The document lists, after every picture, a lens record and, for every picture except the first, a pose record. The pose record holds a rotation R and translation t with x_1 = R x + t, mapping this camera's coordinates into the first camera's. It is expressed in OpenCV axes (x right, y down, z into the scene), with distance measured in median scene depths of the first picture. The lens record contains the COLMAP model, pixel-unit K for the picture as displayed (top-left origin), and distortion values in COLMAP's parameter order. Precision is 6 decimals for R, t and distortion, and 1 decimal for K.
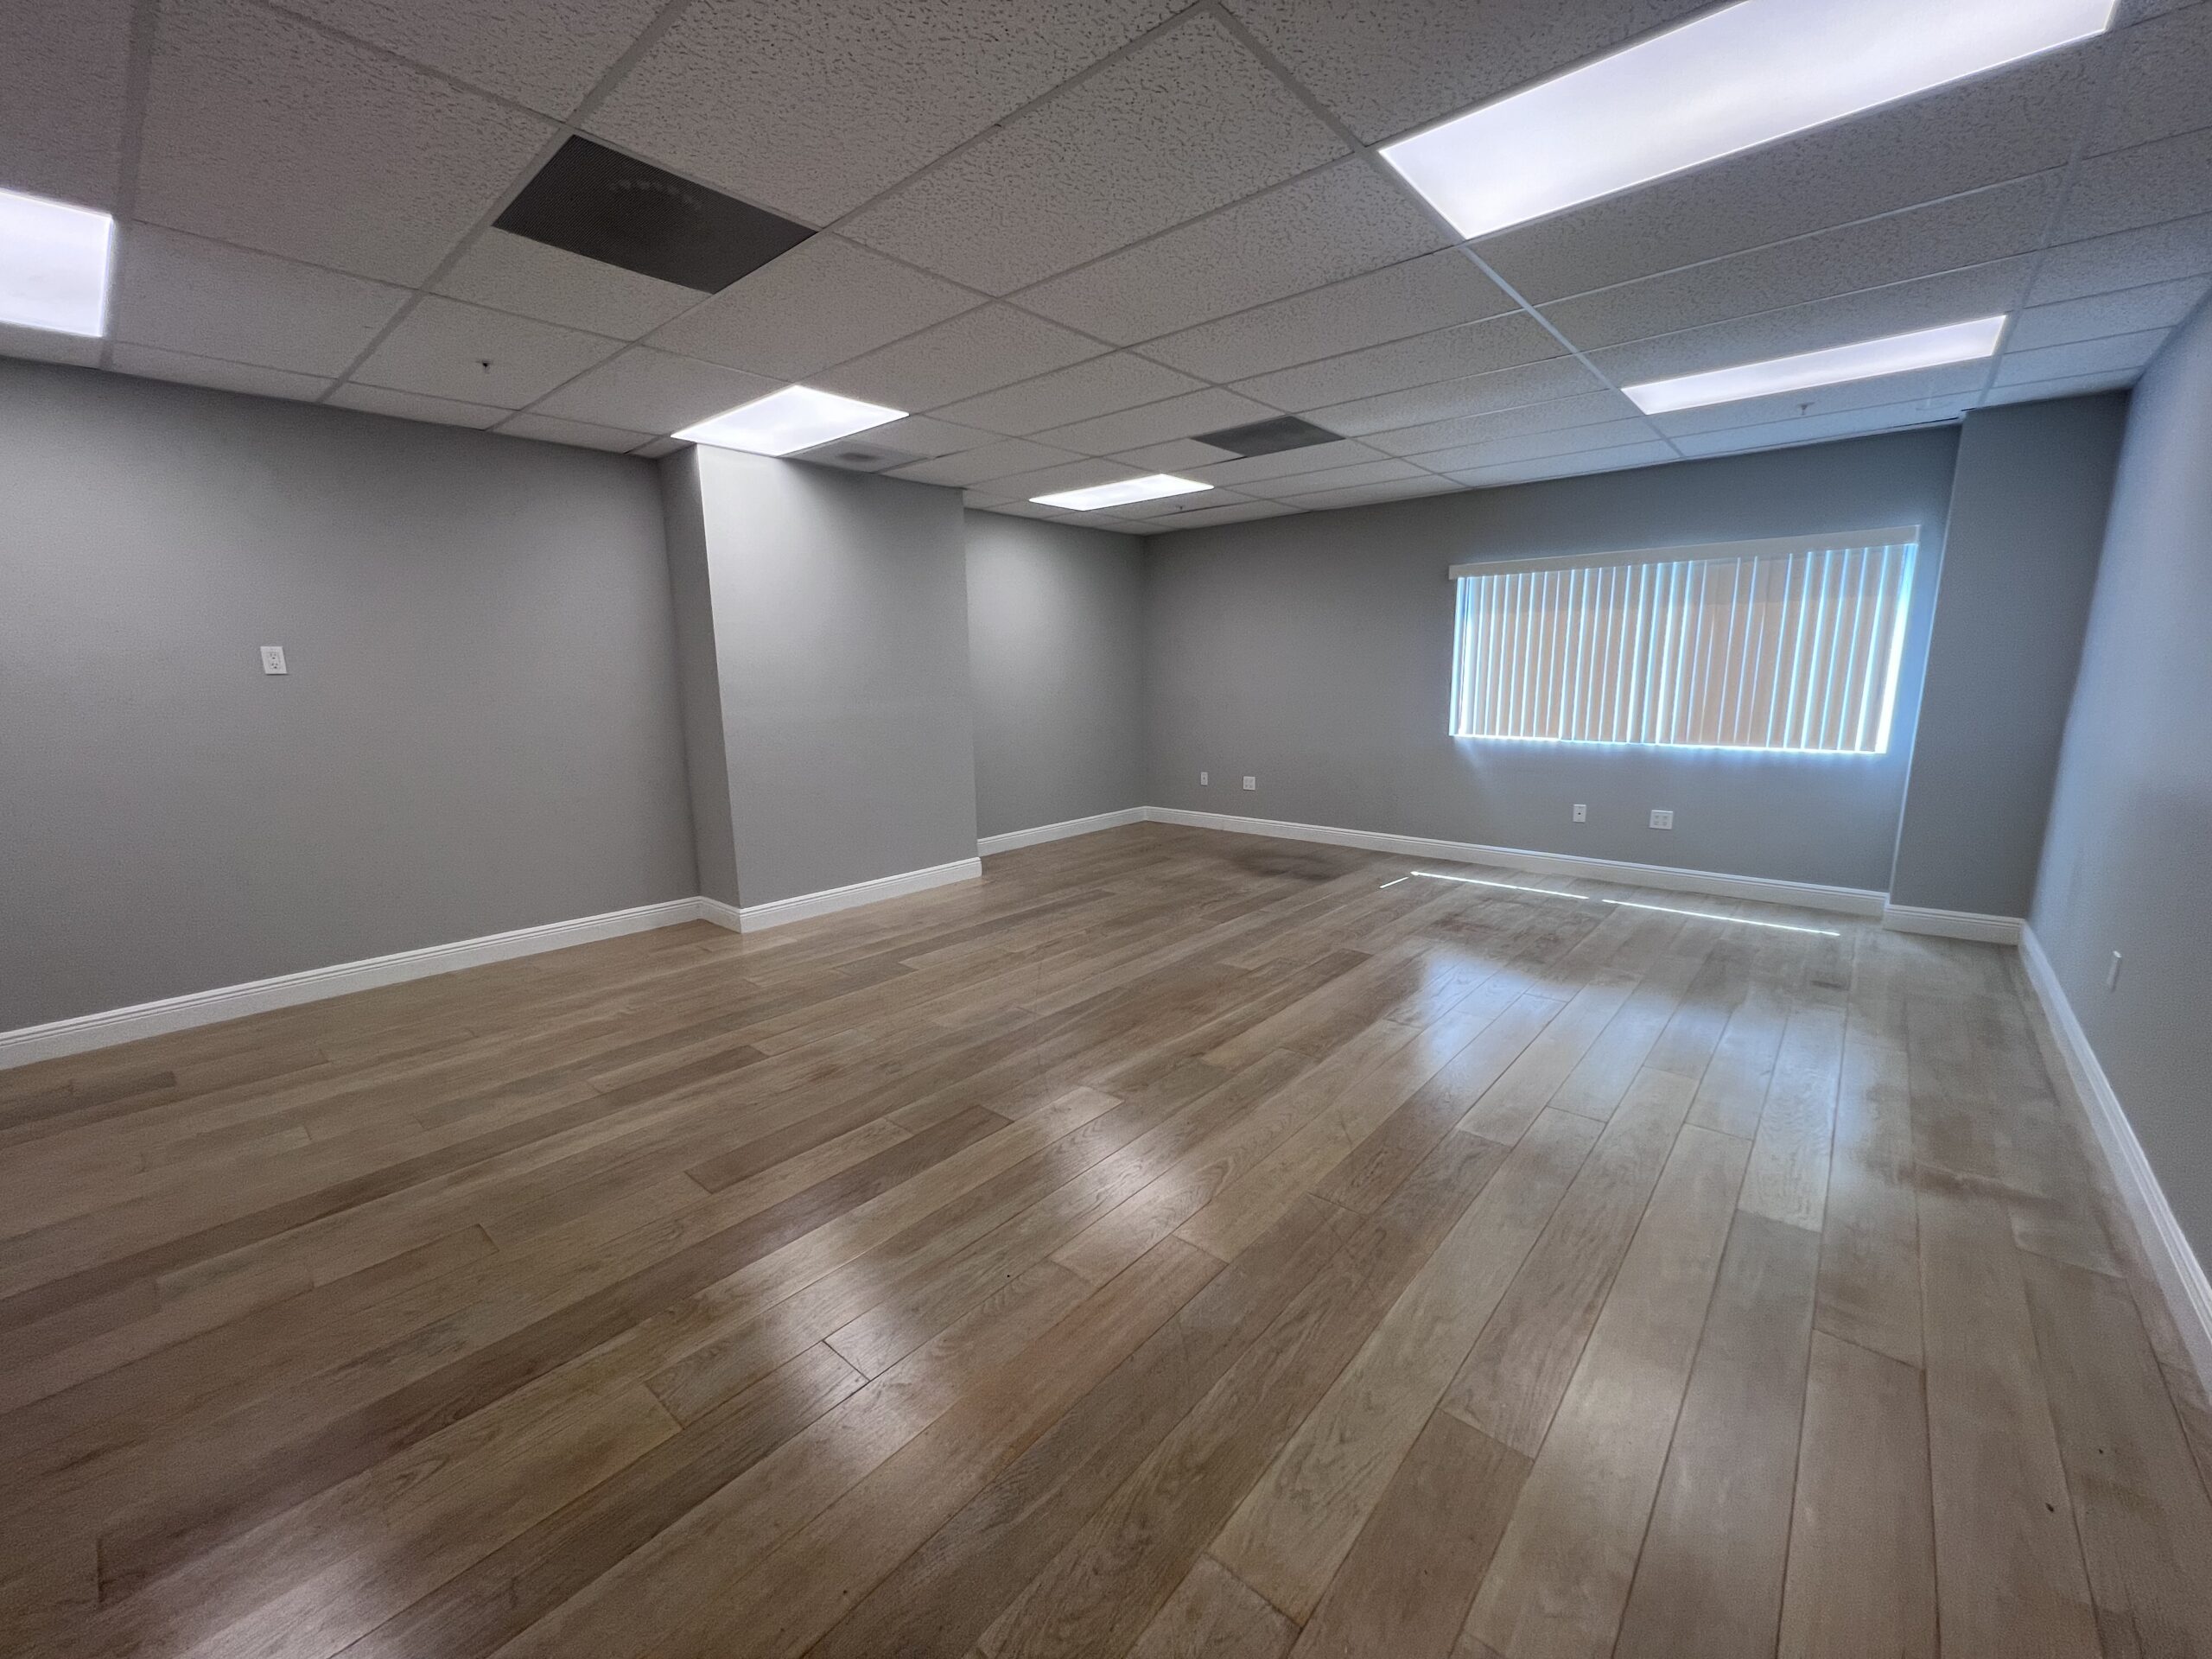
lens RADIAL K [[886.0, 0, 1108.3], [0, 886.0, 834.0], [0, 0, 1]] dist [-0.002414, 0.000569]
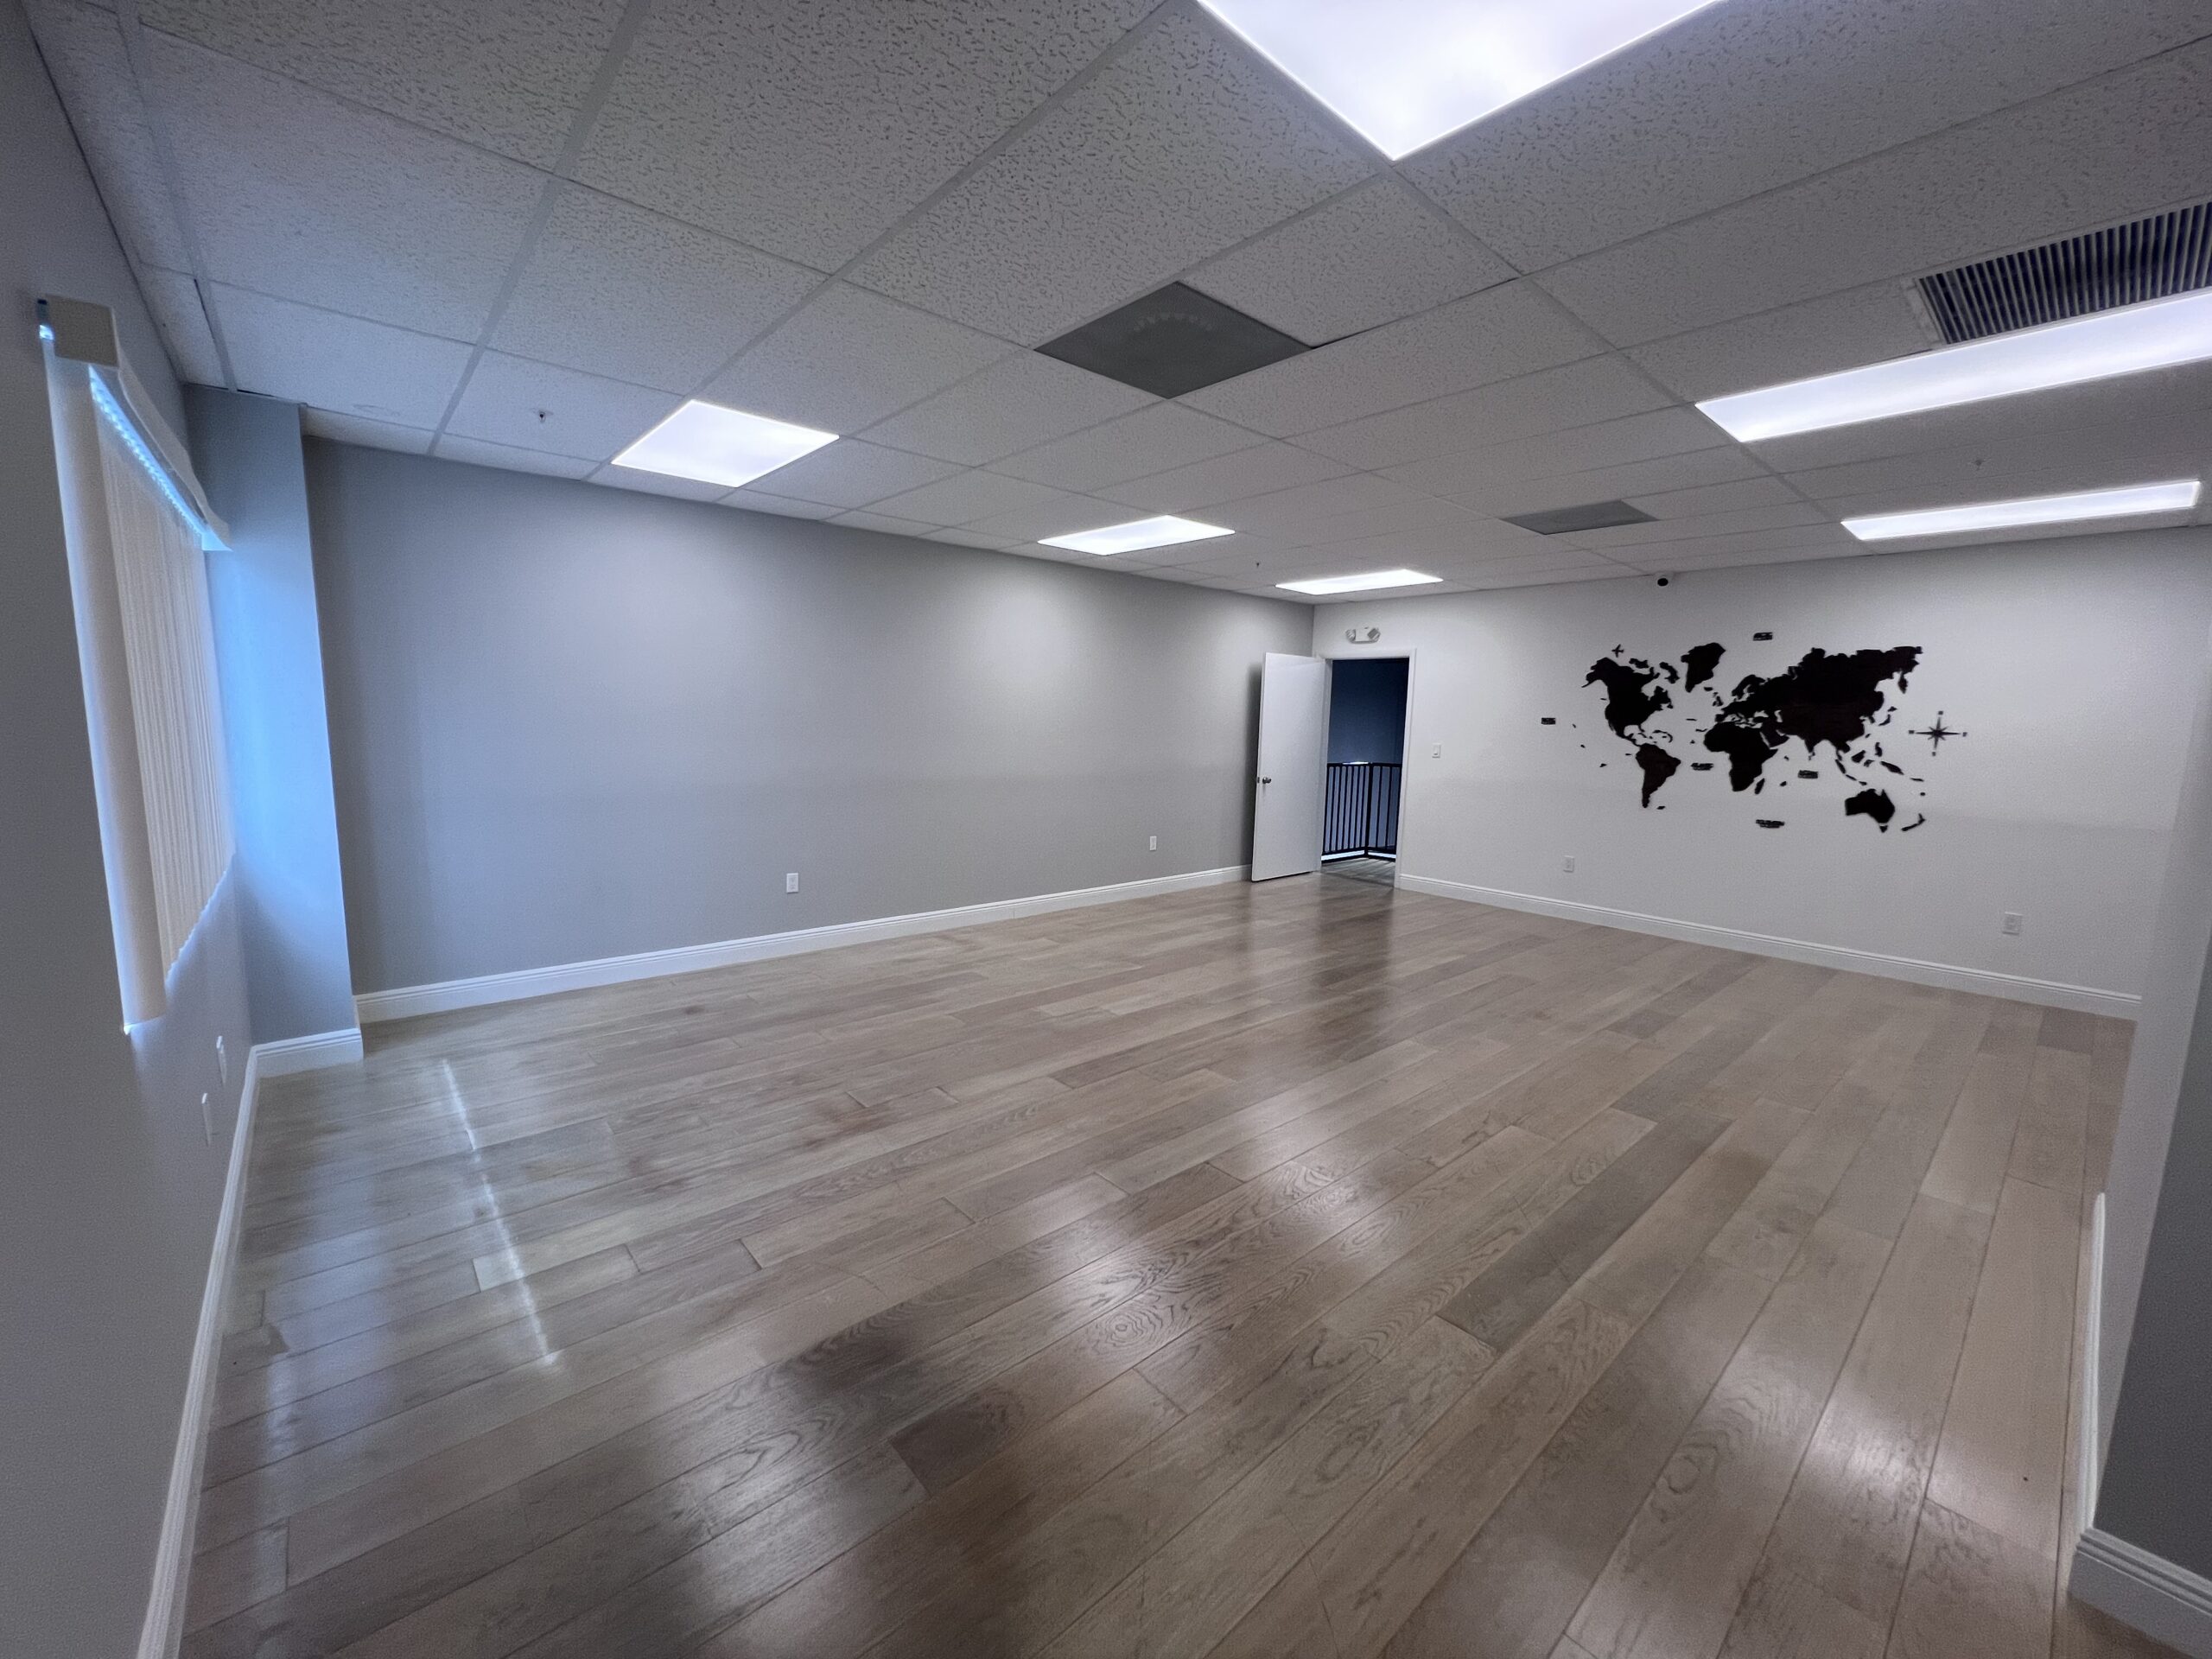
lens RADIAL K [[886.0, 0, 1108.3], [0, 886.0, 834.0], [0, 0, 1]] dist [-0.002414, 0.000569]
pose [[-0.991029, -0.028691, 0.130531, 0.136893], [0.013590, 0.949990, 0.311984, -0.328793], [-0.132954, 0.310959, -0.941078, 1.656520]]
